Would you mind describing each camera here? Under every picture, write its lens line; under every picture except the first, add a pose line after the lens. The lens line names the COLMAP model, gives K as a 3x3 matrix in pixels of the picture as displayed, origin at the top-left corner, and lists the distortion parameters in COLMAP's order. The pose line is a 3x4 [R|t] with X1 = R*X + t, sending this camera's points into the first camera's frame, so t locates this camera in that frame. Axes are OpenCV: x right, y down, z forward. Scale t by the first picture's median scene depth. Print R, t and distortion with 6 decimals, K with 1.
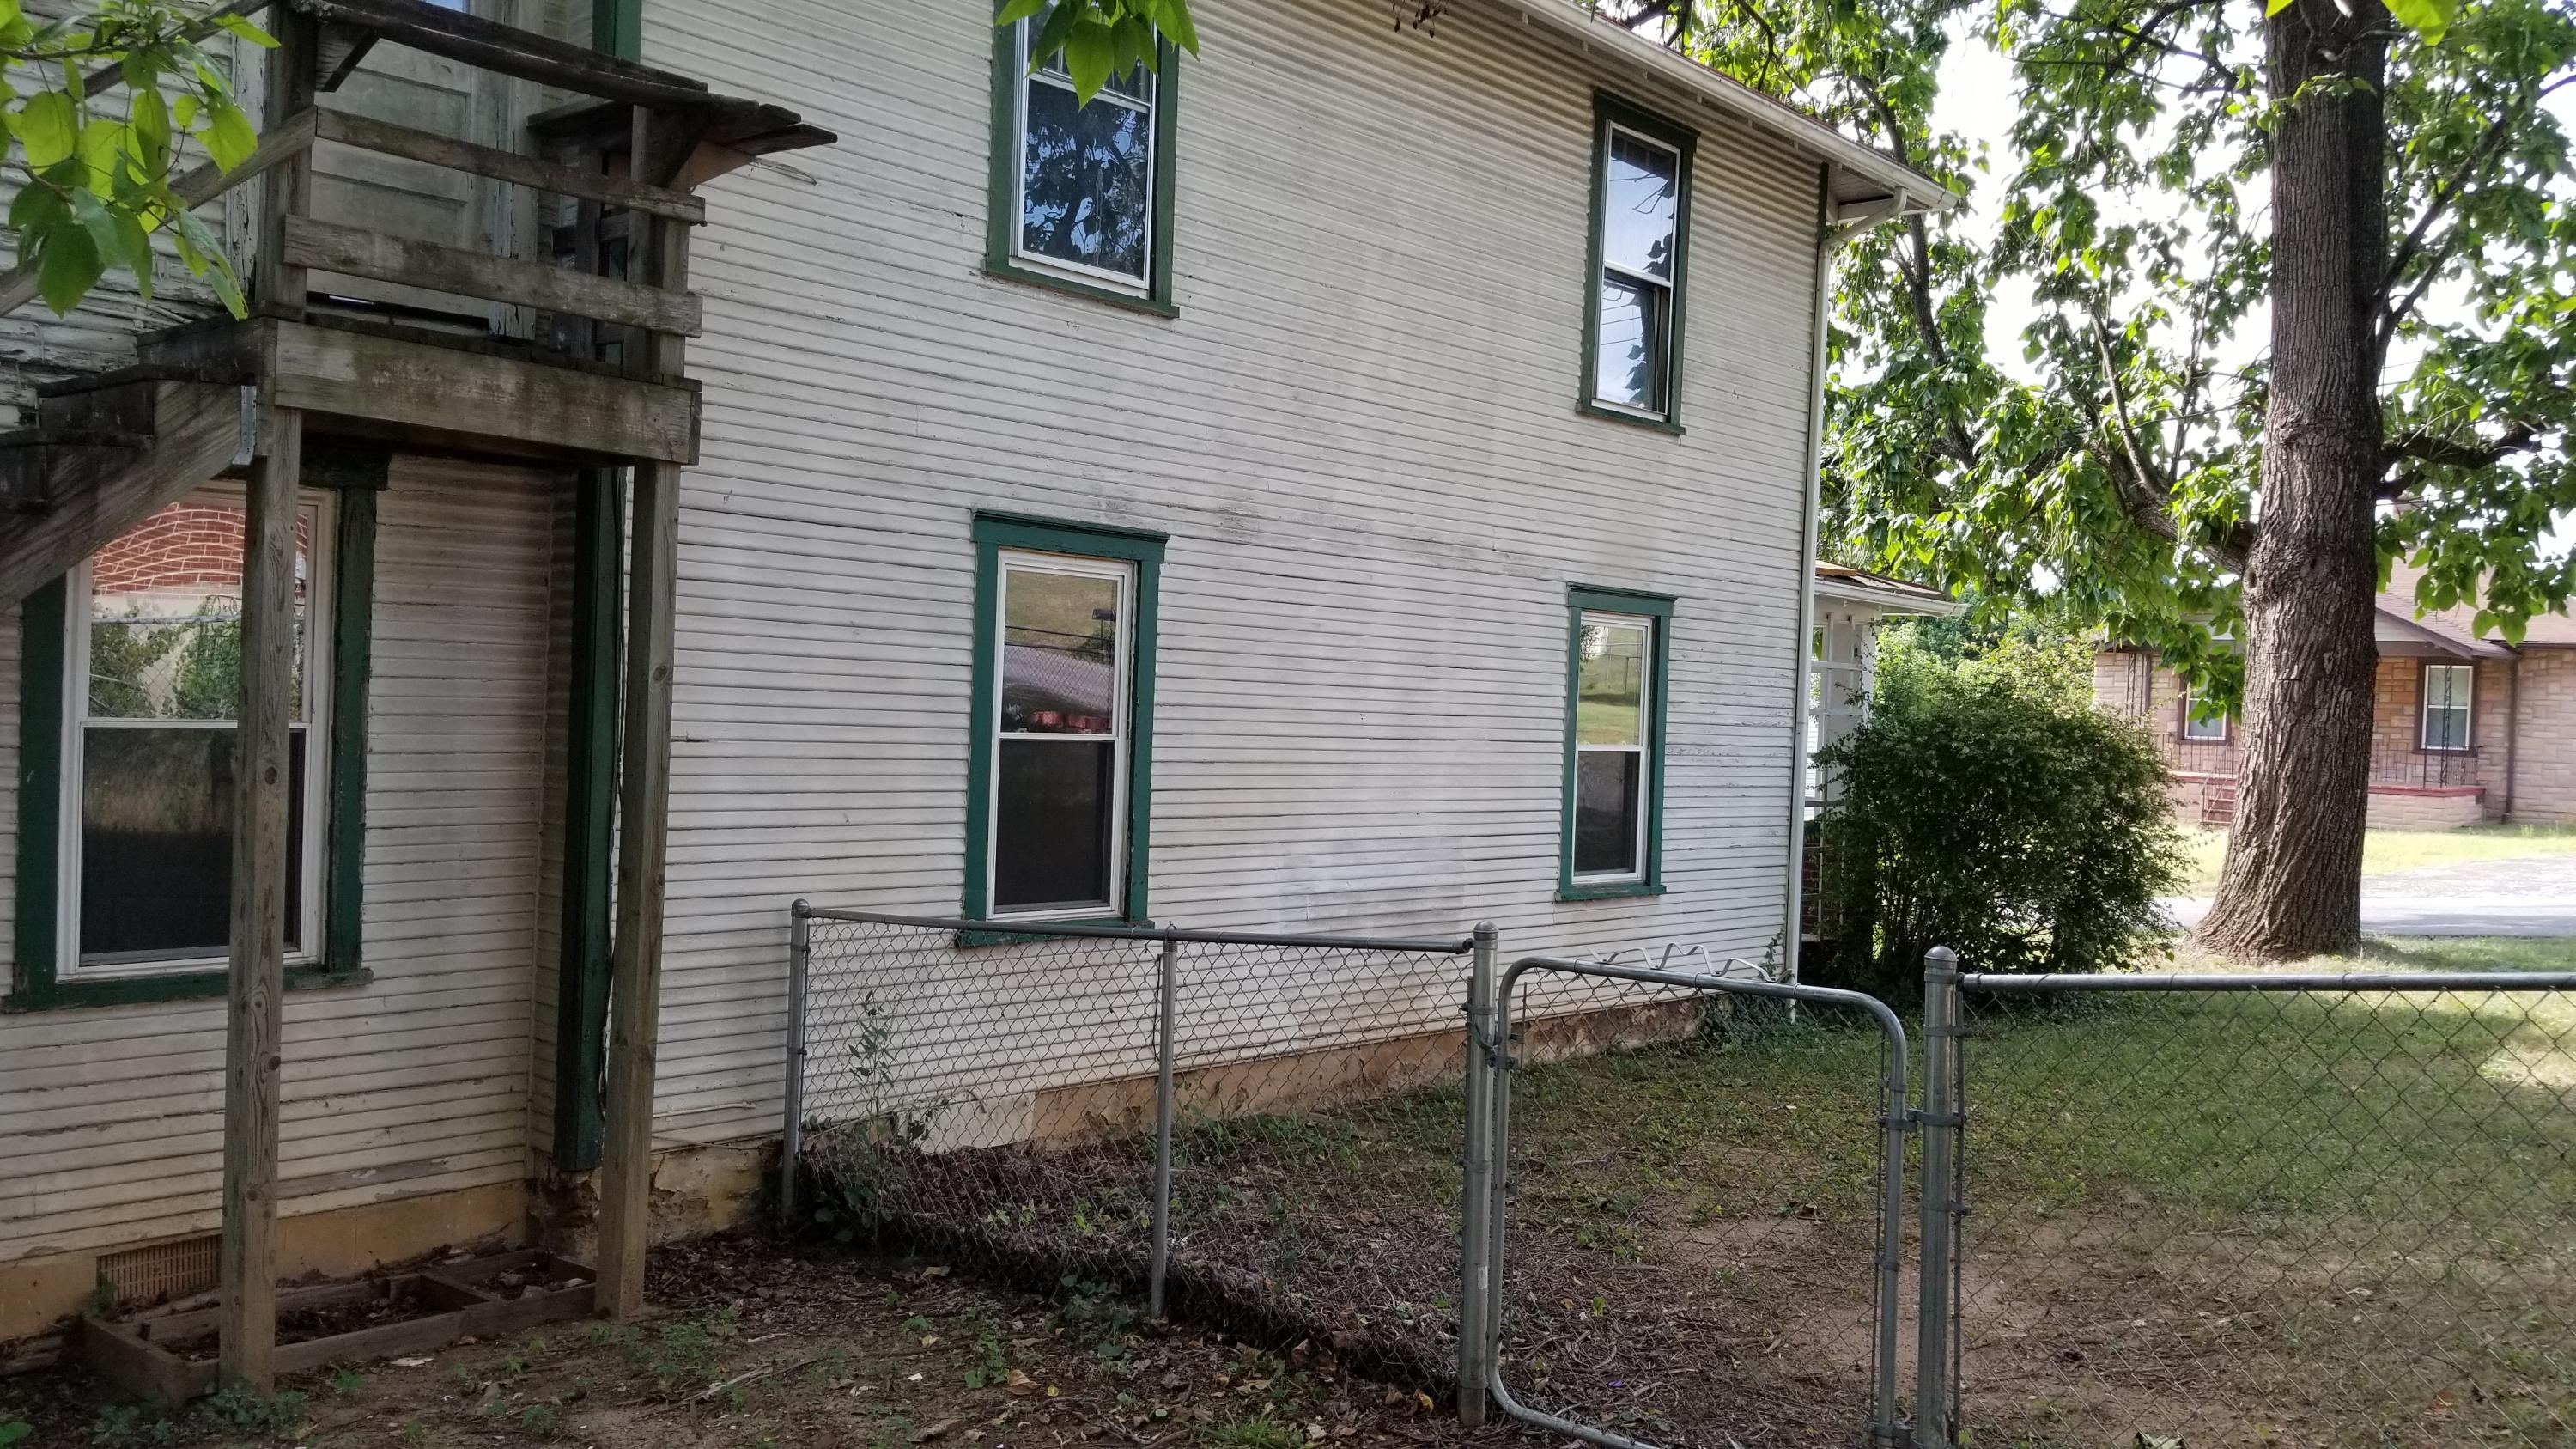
lens RADIAL K [[2002.1, 0, 1288.3], [0, 2002.1, 706.7], [0, 0, 1]] dist [0.097521, -0.179849]
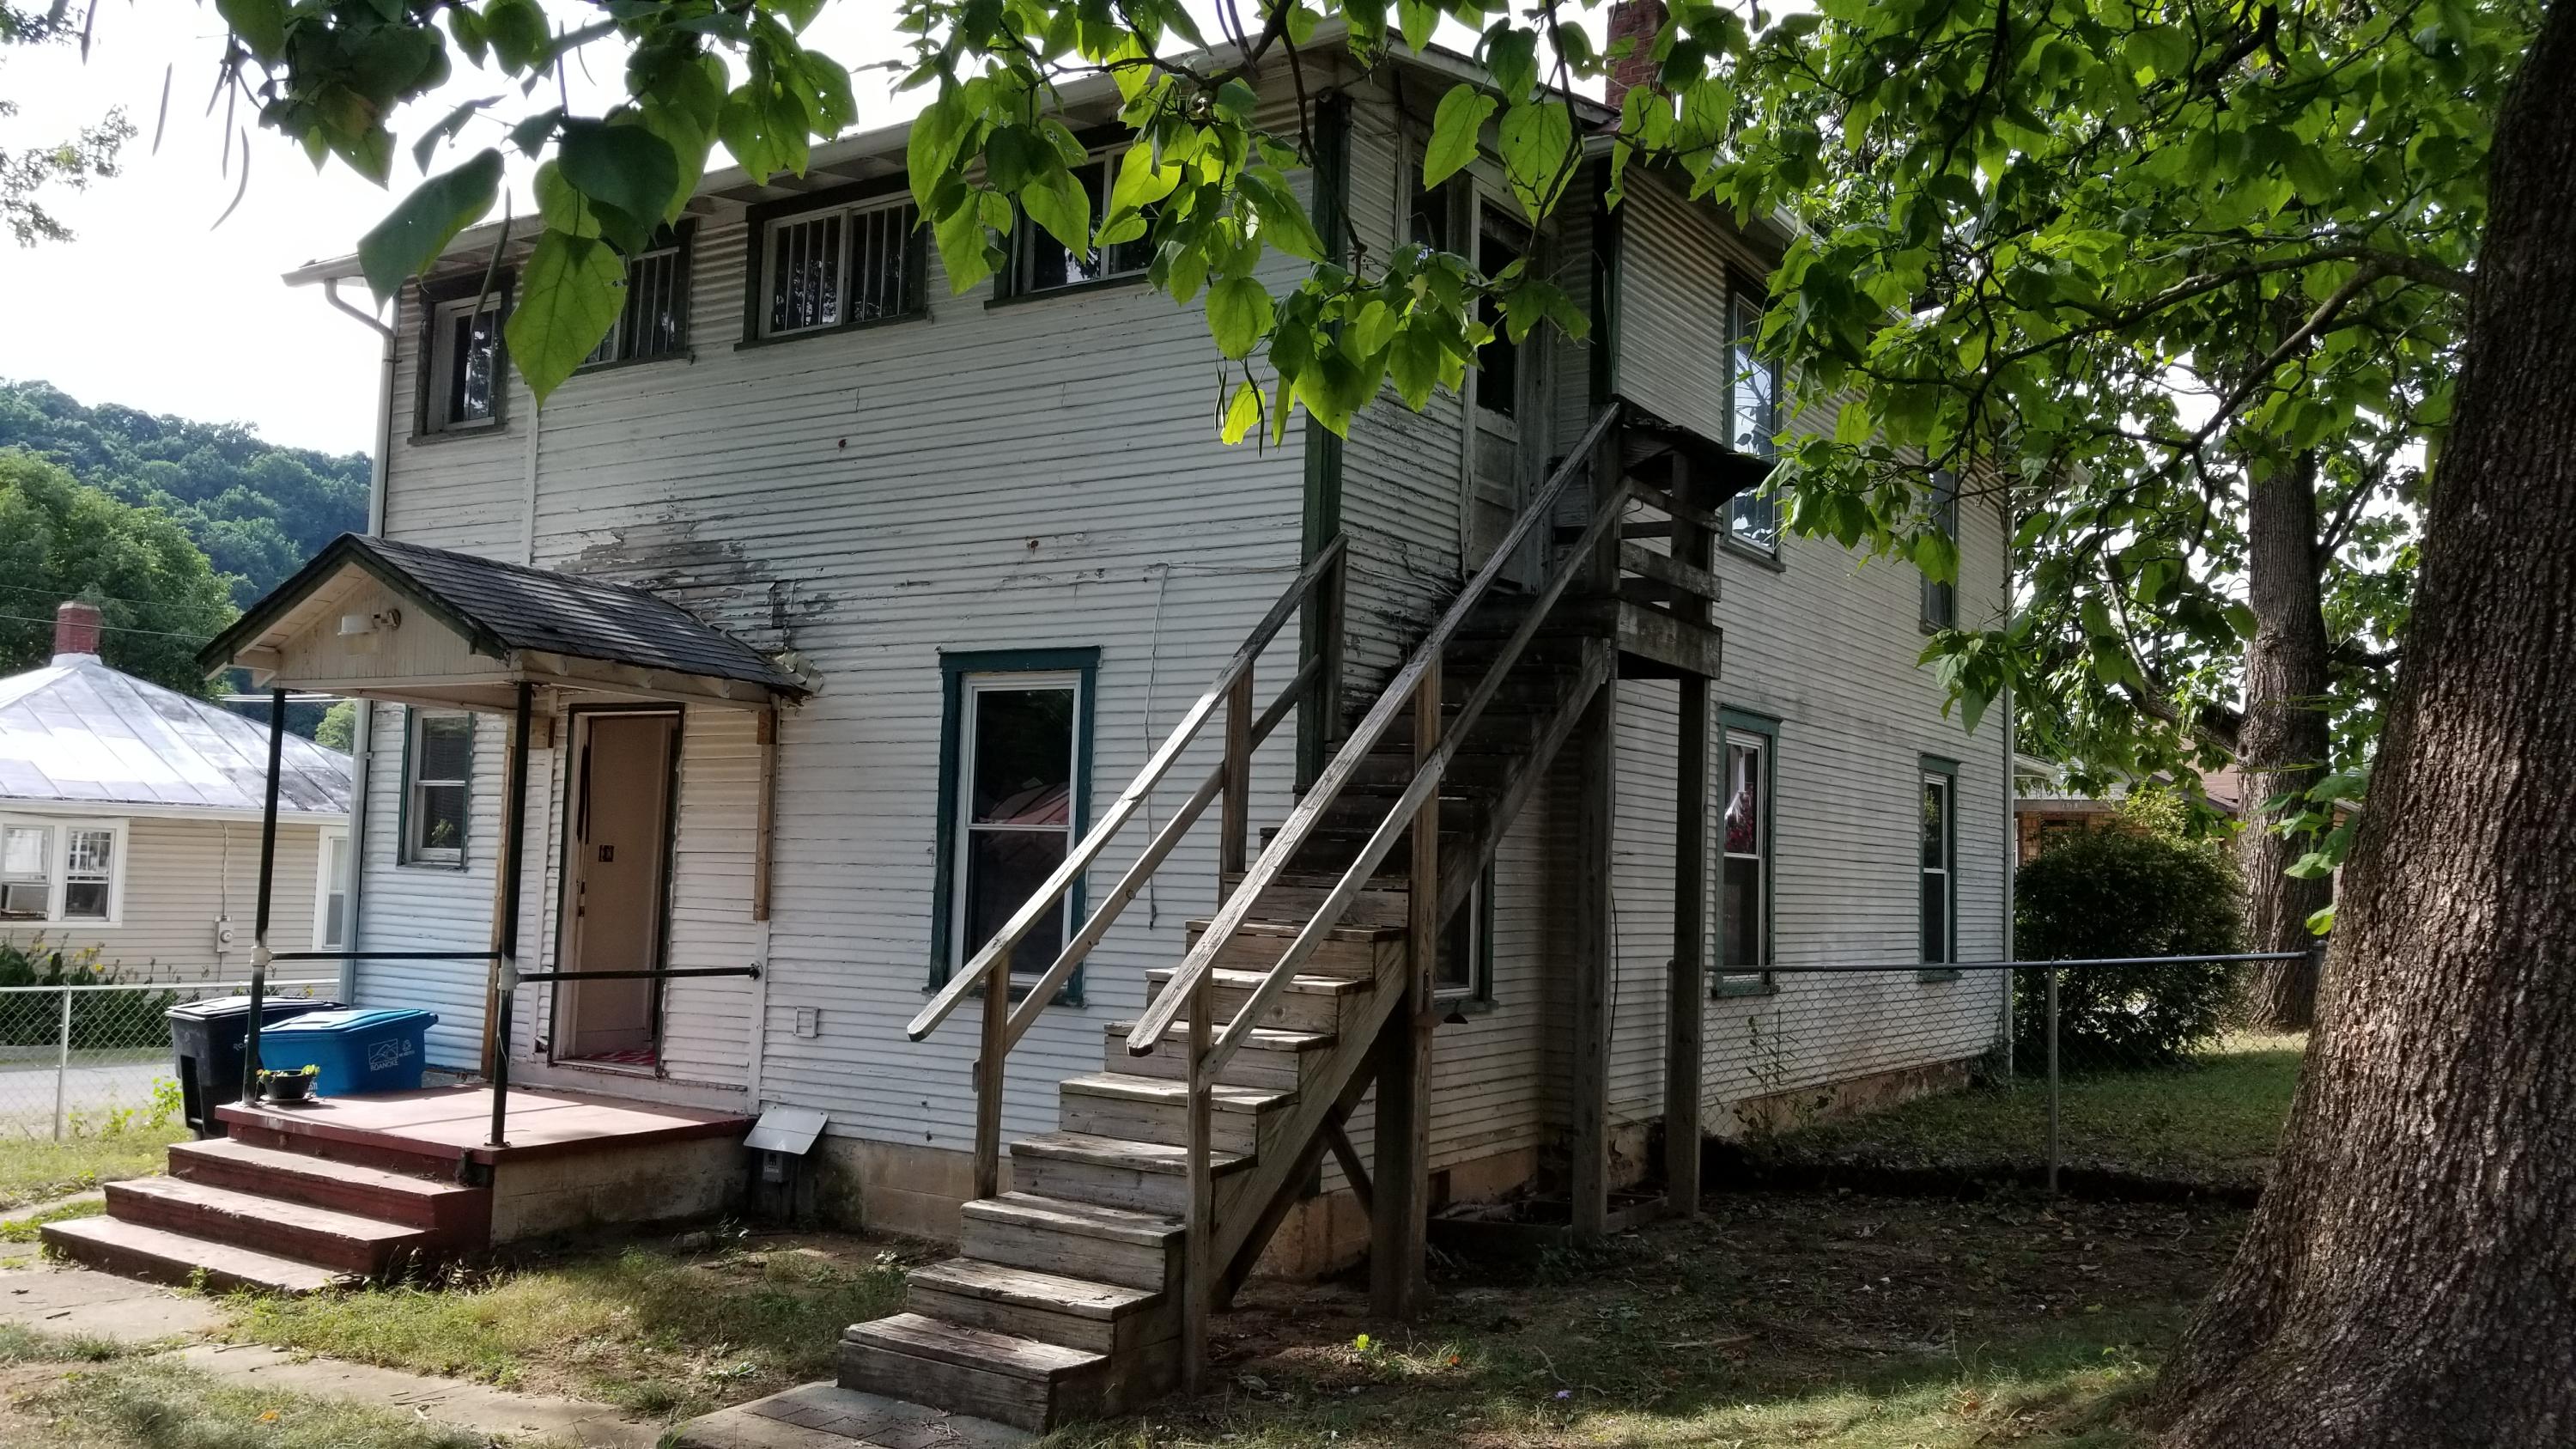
lens RADIAL K [[2002.1, 0, 1288.3], [0, 2002.1, 706.7], [0, 0, 1]] dist [0.097521, -0.179849]
pose [[0.985092, 0.008029, 0.171840, -0.396073], [0.005631, 0.996870, -0.078858, 0.011585], [-0.171935, 0.078650, 0.981964, -0.226374]]
